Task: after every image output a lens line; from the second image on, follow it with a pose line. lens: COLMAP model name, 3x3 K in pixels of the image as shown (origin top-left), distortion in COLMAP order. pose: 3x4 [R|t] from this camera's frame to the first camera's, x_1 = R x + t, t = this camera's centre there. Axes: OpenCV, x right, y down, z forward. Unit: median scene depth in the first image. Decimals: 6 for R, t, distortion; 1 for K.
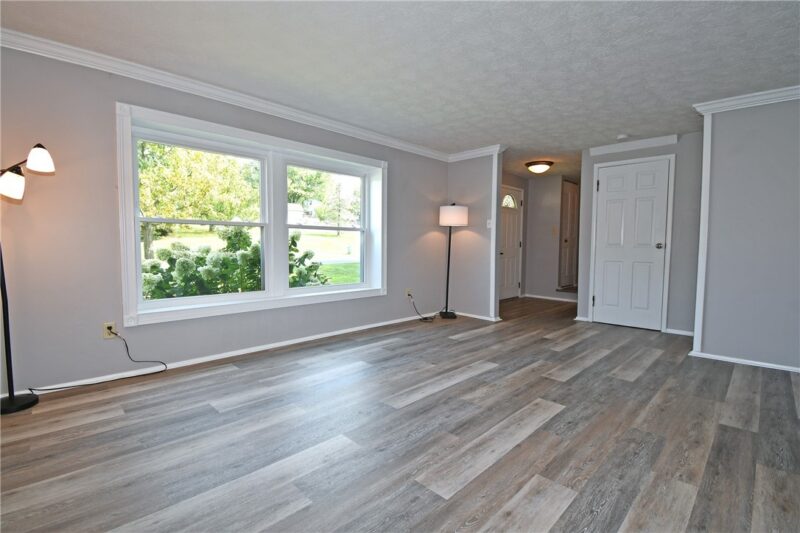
lens RADIAL K [[368.3, 0, 397.4], [0, 368.3, 267.8], [0, 0, 1]] dist [0.019720, -0.024319]
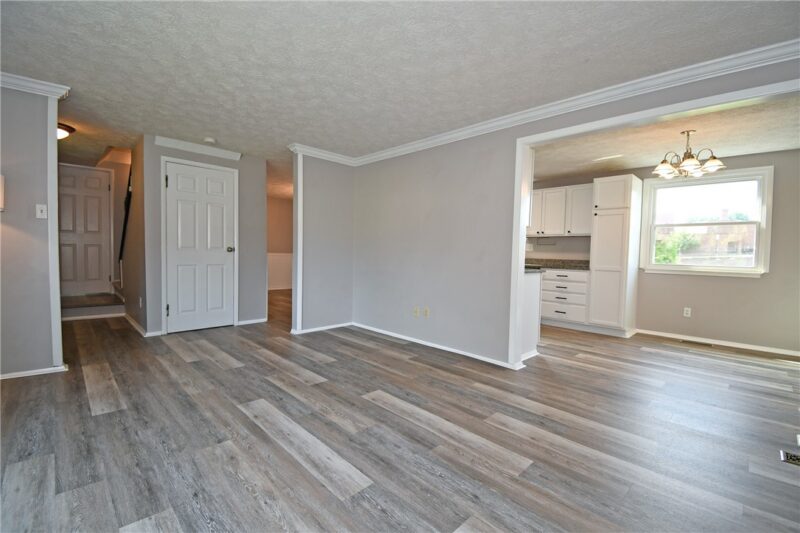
lens RADIAL K [[352.0, 0, 402.8], [0, 352.0, 268.3], [0, 0, 1]] dist [0.019824, -0.024137]
pose [[-0.000882, -0.058617, 0.998280, -0.602731], [0.036335, 0.997619, 0.058610, -0.077650], [-0.999339, 0.036324, 0.001250, 0.813809]]
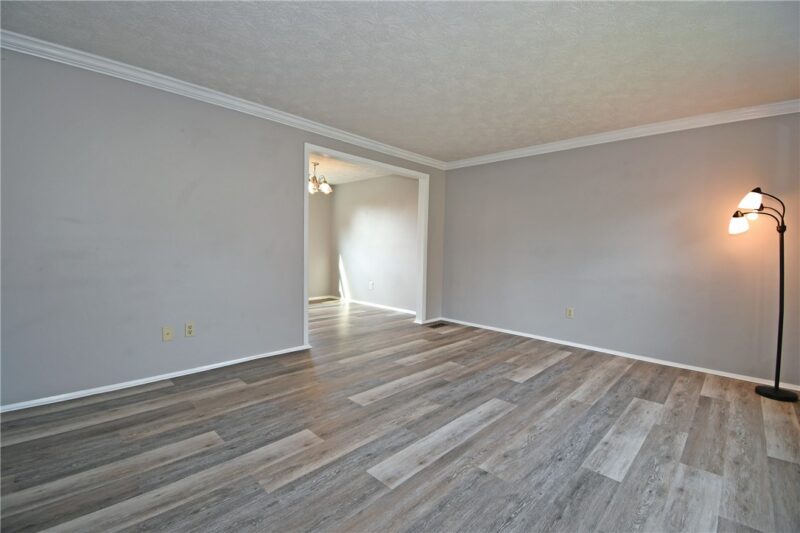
lens RADIAL K [[352.0, 0, 402.8], [0, 352.0, 268.3], [0, 0, 1]] dist [0.019824, -0.024137]
pose [[-0.999154, -0.030051, -0.028060, 0.296929], [-0.033190, 0.992330, 0.119081, -0.131761], [0.024267, 0.119912, -0.992488, 1.809285]]
